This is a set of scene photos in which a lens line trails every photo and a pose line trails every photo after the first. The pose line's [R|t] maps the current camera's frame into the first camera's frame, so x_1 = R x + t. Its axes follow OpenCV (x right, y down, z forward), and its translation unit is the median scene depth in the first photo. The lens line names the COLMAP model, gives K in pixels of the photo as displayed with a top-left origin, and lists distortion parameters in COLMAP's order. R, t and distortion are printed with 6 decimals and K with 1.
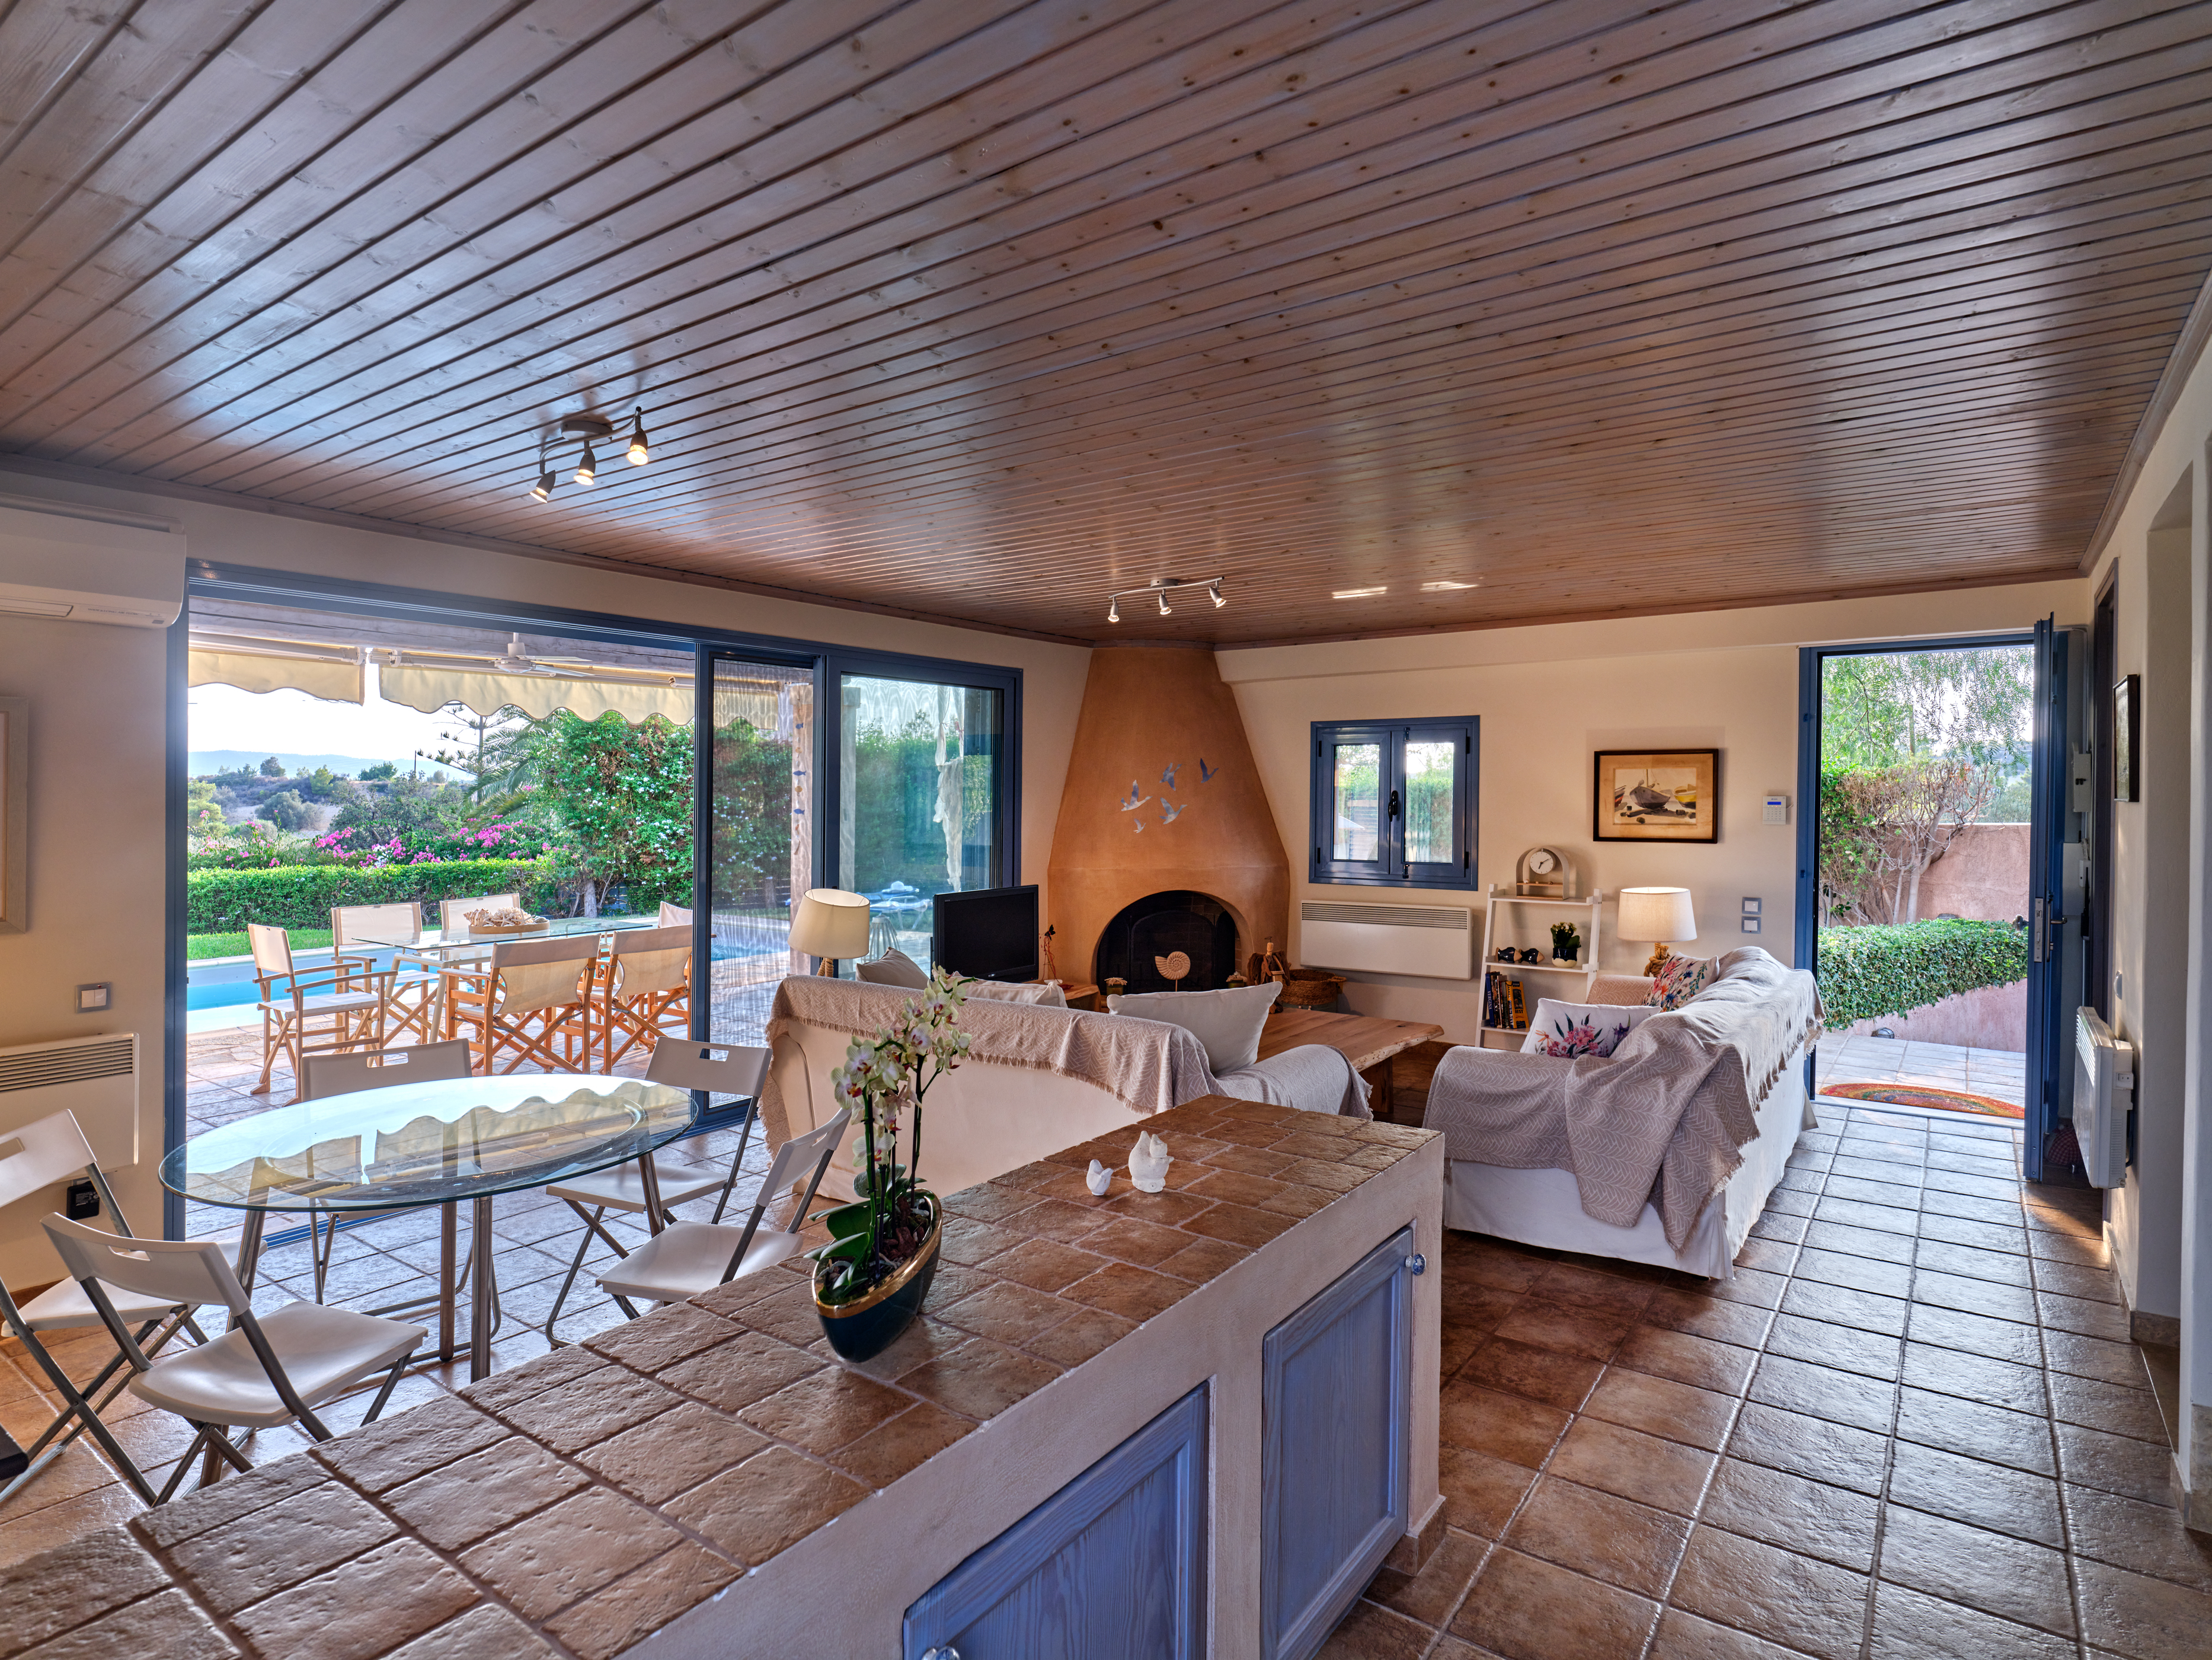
lens RADIAL K [[1186.0, 0, 1097.5], [0, 1186.0, 816.2], [0, 0, 1]] dist [0.000618, -0.008216]
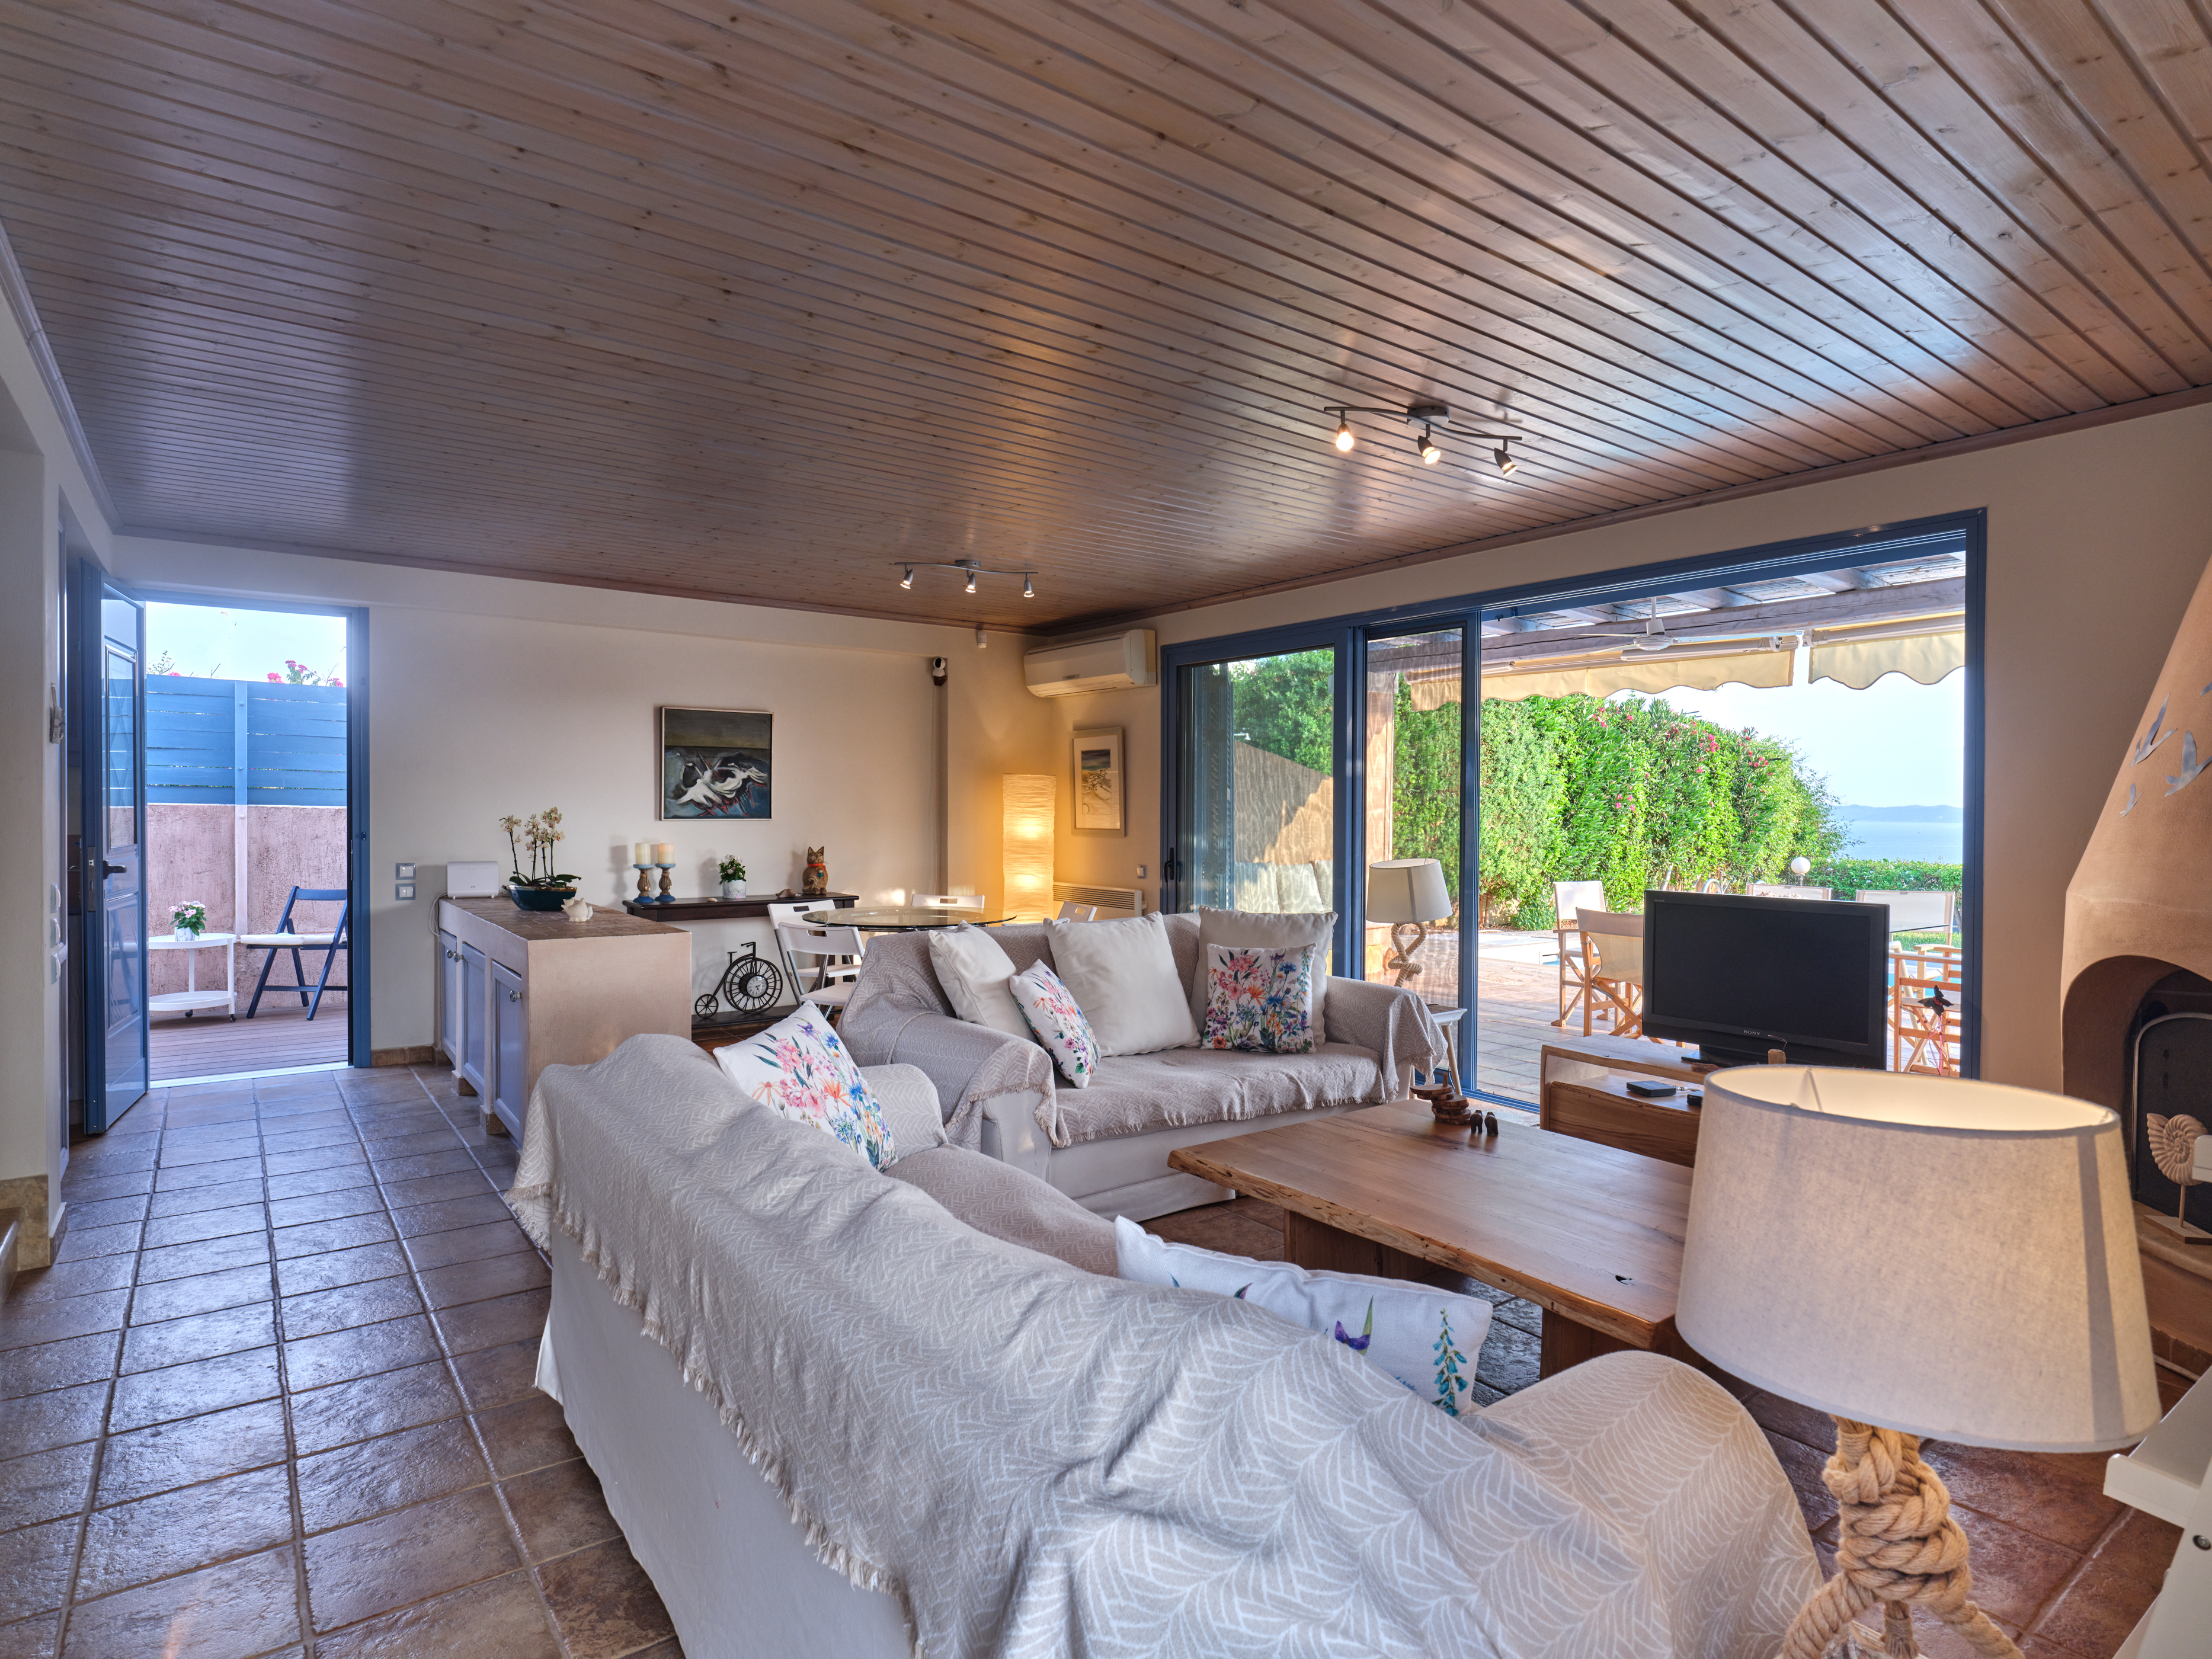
lens RADIAL K [[1185.8, 0, 1097.5], [0, 1185.8, 815.7], [0, 0, 1]] dist [0.000618, -0.008216]
pose [[-0.299100, 0.004378, -0.954212, 0.206416], [-0.020540, 0.999728, 0.011026, 0.006221], [0.954001, 0.022897, -0.298929, 0.283361]]
